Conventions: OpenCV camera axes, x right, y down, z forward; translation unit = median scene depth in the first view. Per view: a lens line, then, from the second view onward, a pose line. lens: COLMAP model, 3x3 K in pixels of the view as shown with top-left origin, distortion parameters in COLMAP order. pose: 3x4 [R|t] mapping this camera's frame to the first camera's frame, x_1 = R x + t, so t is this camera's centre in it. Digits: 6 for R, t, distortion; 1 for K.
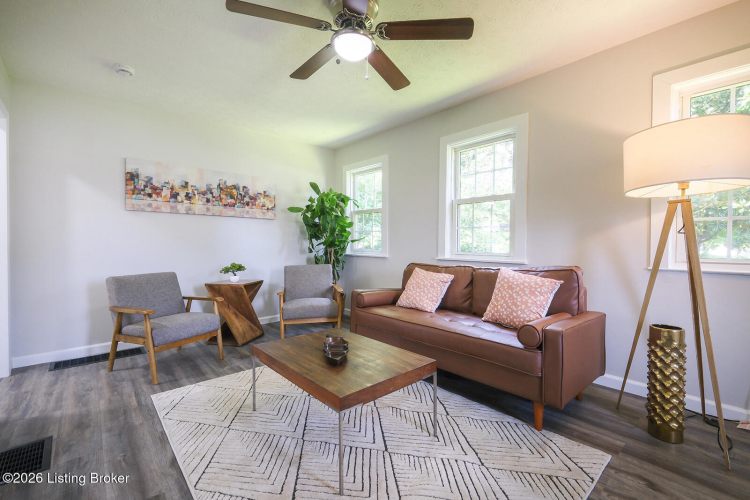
lens RADIAL K [[327.4, 0, 375.0], [0, 327.4, 250.0], [0, 0, 1]] dist [-0.002407, -0.000242]
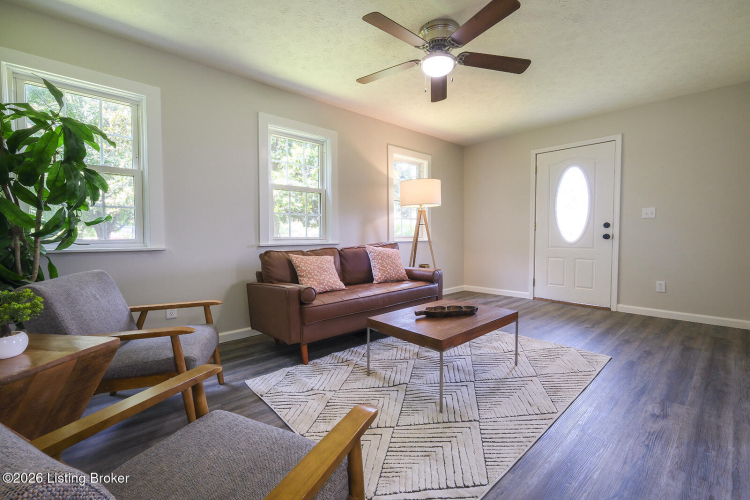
lens RADIAL K [[327.4, 0, 375.0], [0, 327.4, 250.0], [0, 0, 1]] dist [-0.002407, -0.000242]
pose [[-0.010496, -0.052902, 0.998545, -0.872615], [0.018009, 0.998428, 0.053085, -0.003060], [-0.999783, 0.018540, -0.009527, 0.830826]]
